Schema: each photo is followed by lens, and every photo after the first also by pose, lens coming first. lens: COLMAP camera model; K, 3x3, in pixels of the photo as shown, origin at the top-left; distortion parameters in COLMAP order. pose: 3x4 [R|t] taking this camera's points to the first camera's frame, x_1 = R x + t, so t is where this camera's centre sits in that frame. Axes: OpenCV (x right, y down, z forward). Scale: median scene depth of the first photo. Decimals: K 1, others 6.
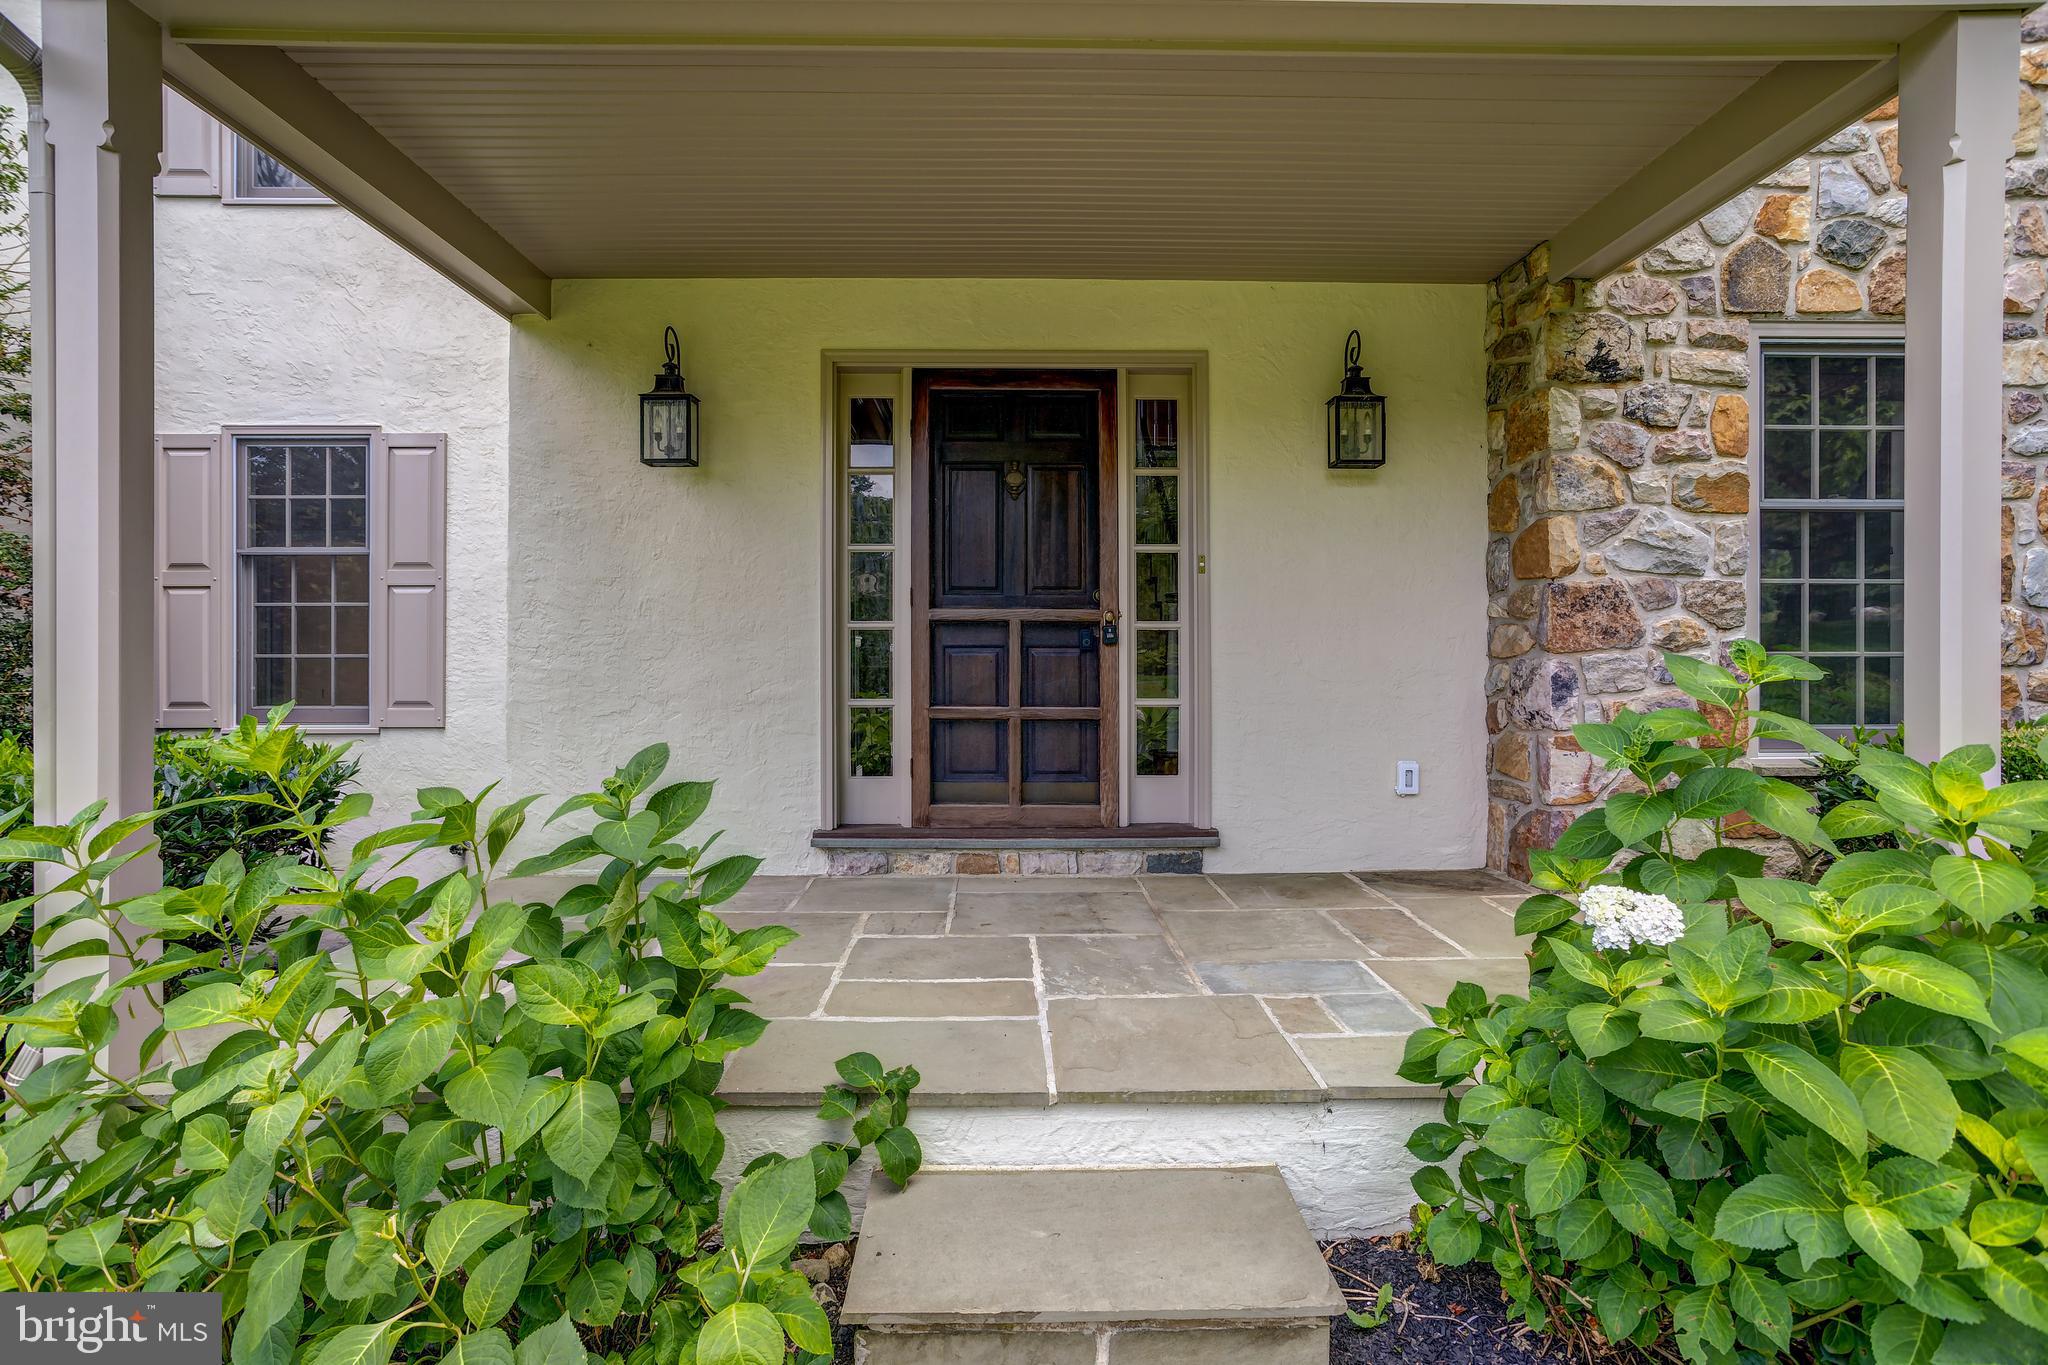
lens RADIAL K [[1003.1, 0, 1018.6], [0, 1003.1, 674.7], [0, 0, 1]] dist [-0.039446, 0.022452]
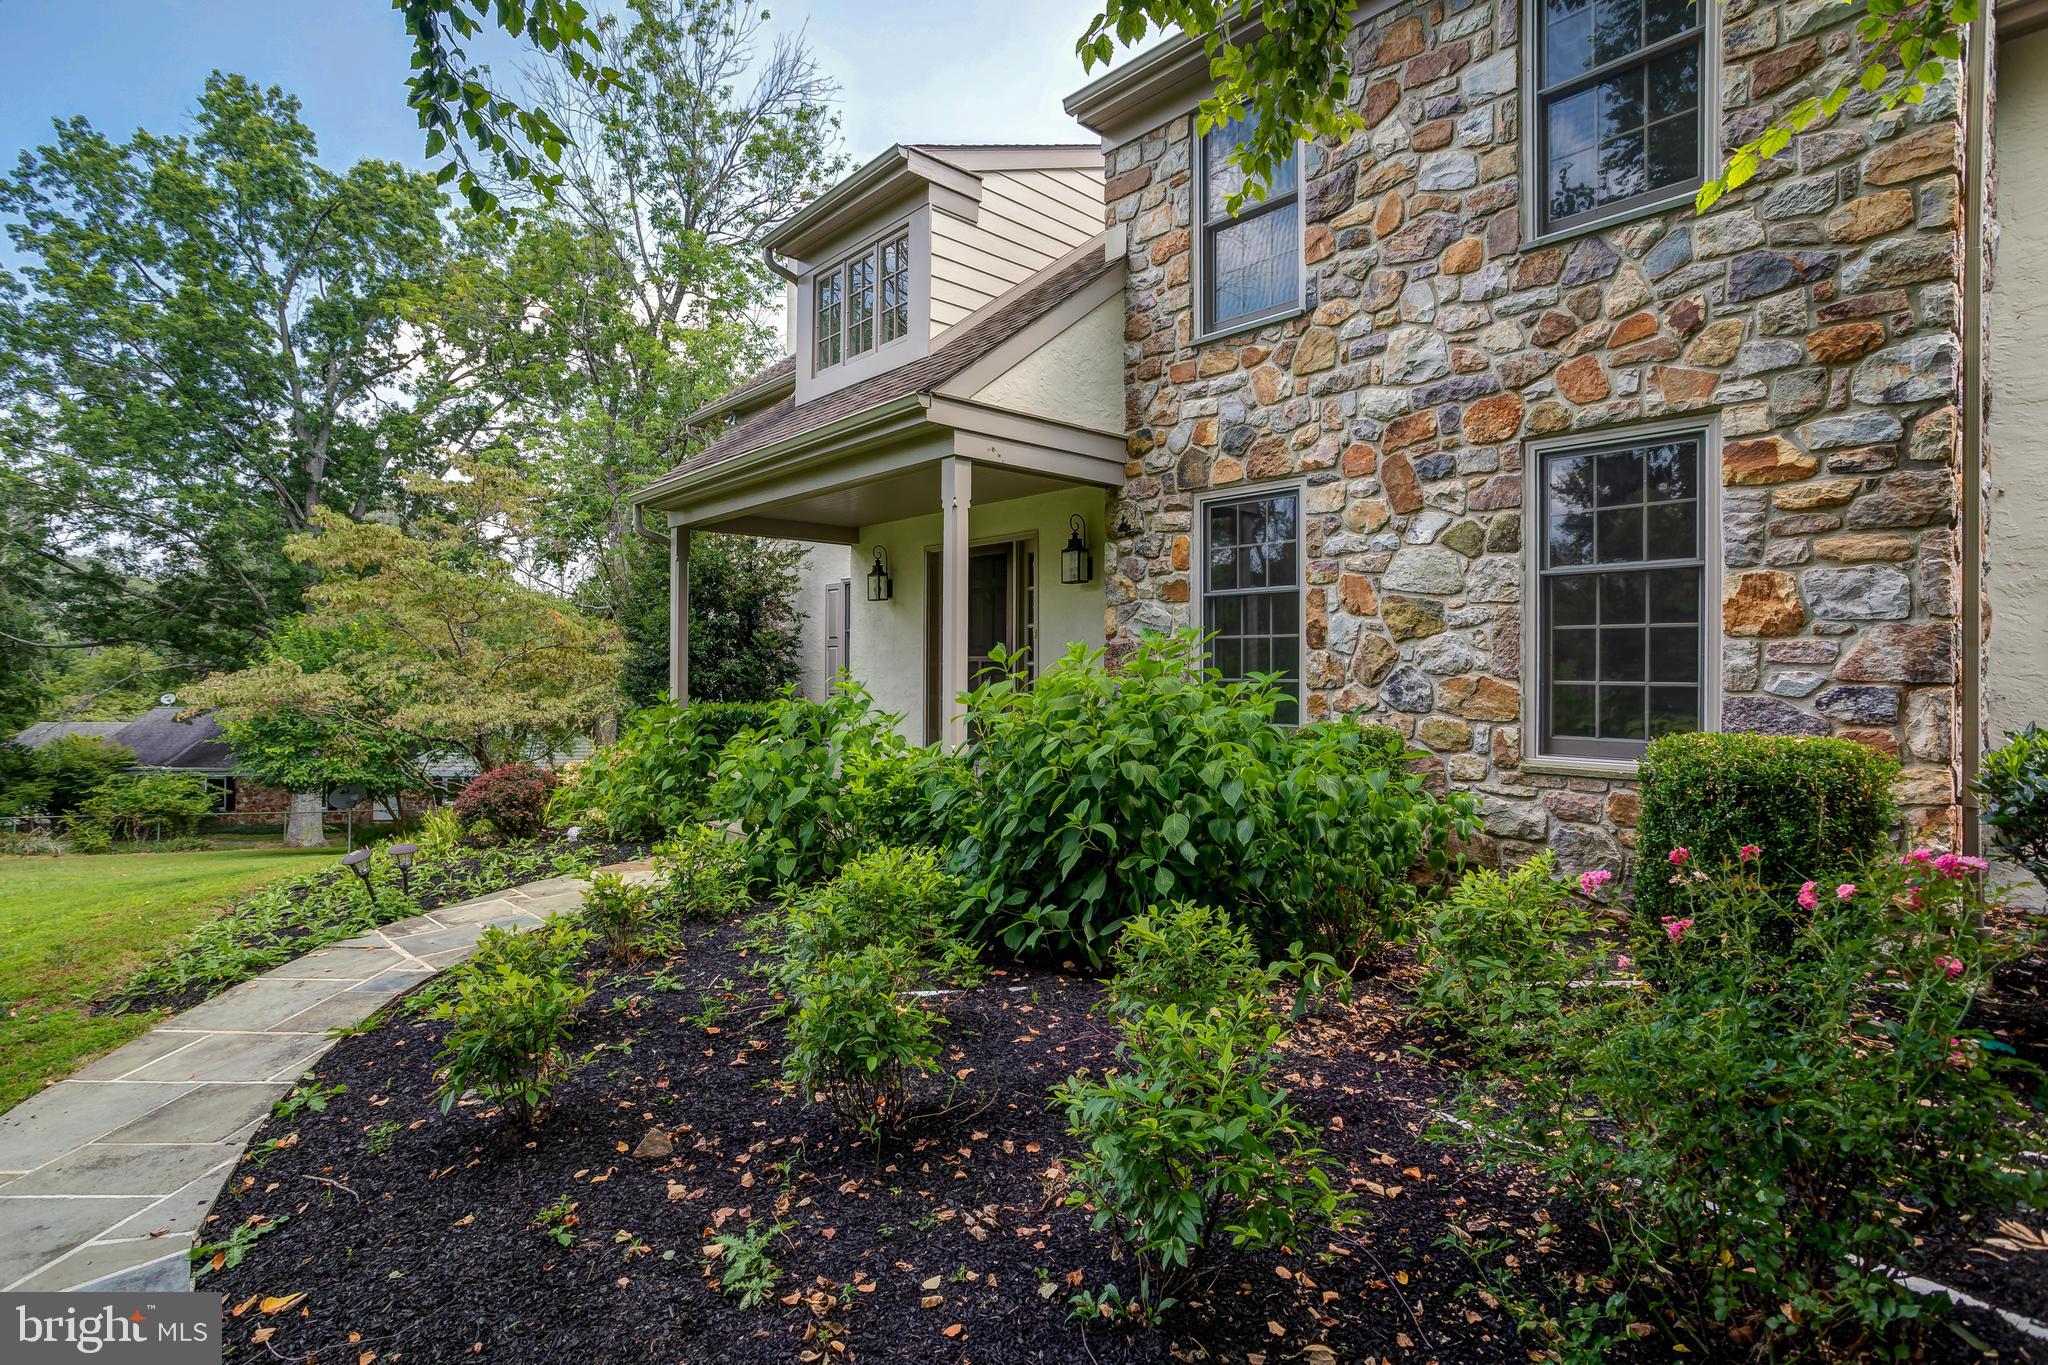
lens RADIAL K [[1003.1, 0, 1022.8], [0, 1003.1, 677.3], [0, 0, 1]] dist [-0.039446, 0.022452]
pose [[0.679764, 0.005971, -0.733406, 1.869087], [-0.005665, 0.999980, 0.002891, -0.029164], [0.733409, 0.002189, 0.679784, -0.456248]]
